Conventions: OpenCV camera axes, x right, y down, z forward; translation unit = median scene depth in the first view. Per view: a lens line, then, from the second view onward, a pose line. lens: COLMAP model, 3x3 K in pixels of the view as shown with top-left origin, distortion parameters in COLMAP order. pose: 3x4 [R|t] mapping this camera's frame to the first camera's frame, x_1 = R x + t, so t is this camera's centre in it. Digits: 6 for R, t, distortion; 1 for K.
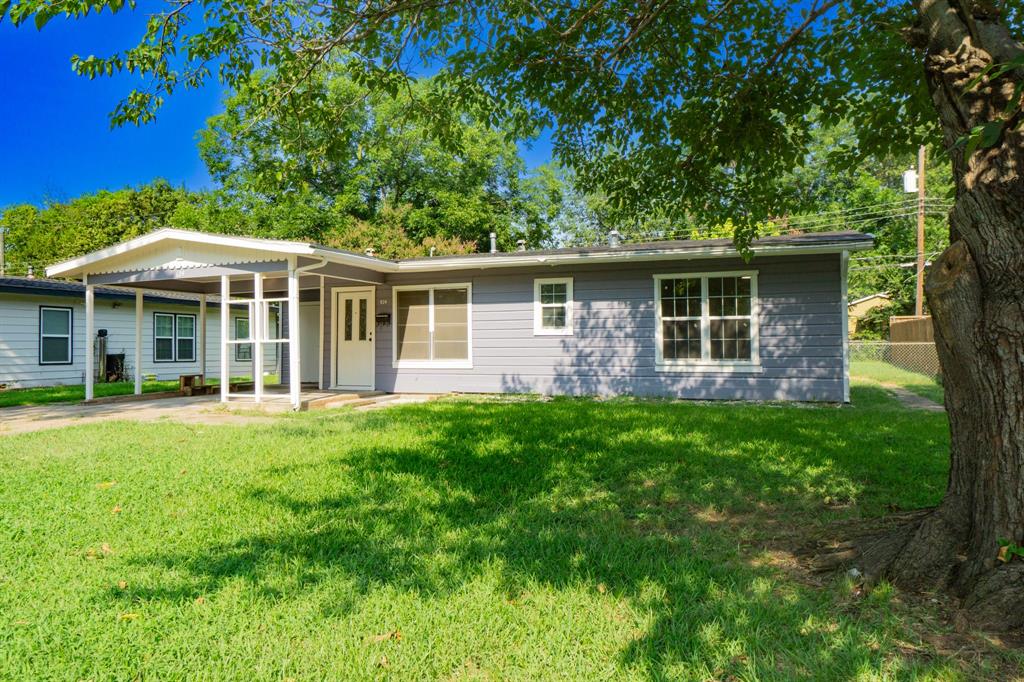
lens RADIAL K [[754.5, 0, 512.0], [0, 754.5, 341.0], [0, 0, 1]] dist [-0.059108, 0.002267]
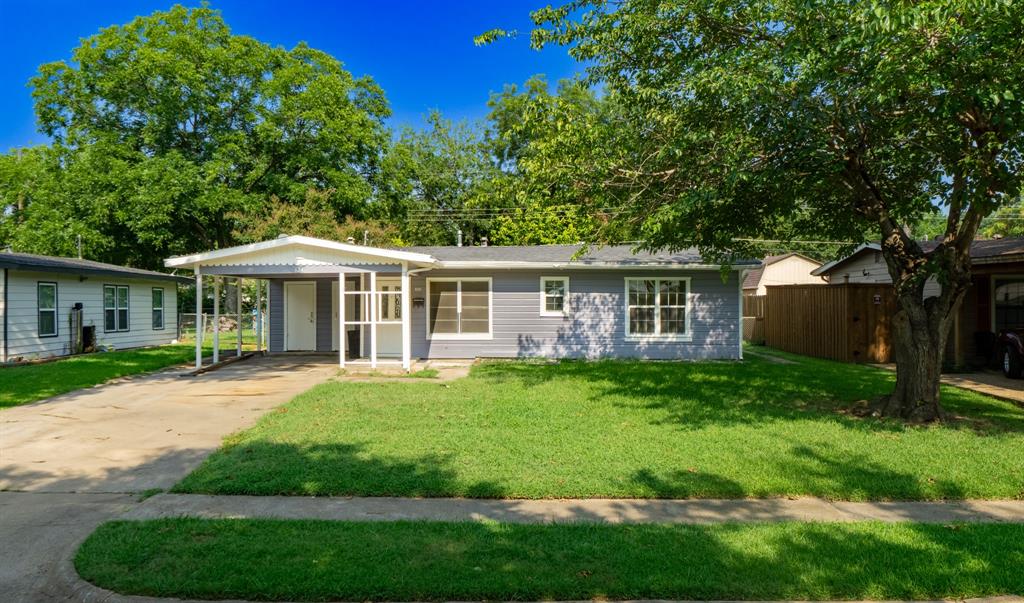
lens RADIAL K [[826.4, 0, 511.4], [0, 826.4, 326.8], [0, 0, 1]] dist [-0.109632, -0.000862]
pose [[0.930806, -0.004016, 0.365492, -0.589919], [-0.010573, 0.999225, 0.037905, -0.046327], [-0.365362, -0.039147, 0.930042, -0.427513]]
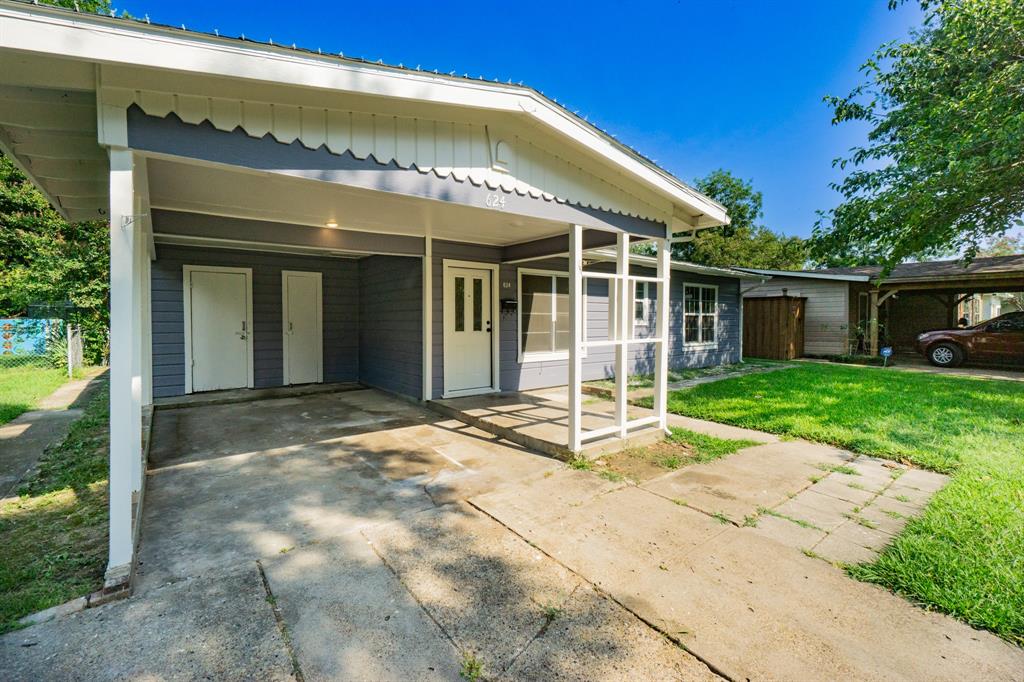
lens RADIAL K [[445.5, 0, 512.5], [0, 445.5, 324.9], [0, 0, 1]] dist [-0.001377, -0.000291]
pose [[0.506313, -0.005204, 0.862334, -0.646041], [-0.013209, 0.999818, 0.013790, -0.015643], [-0.862249, -0.018373, 0.506152, 0.806199]]
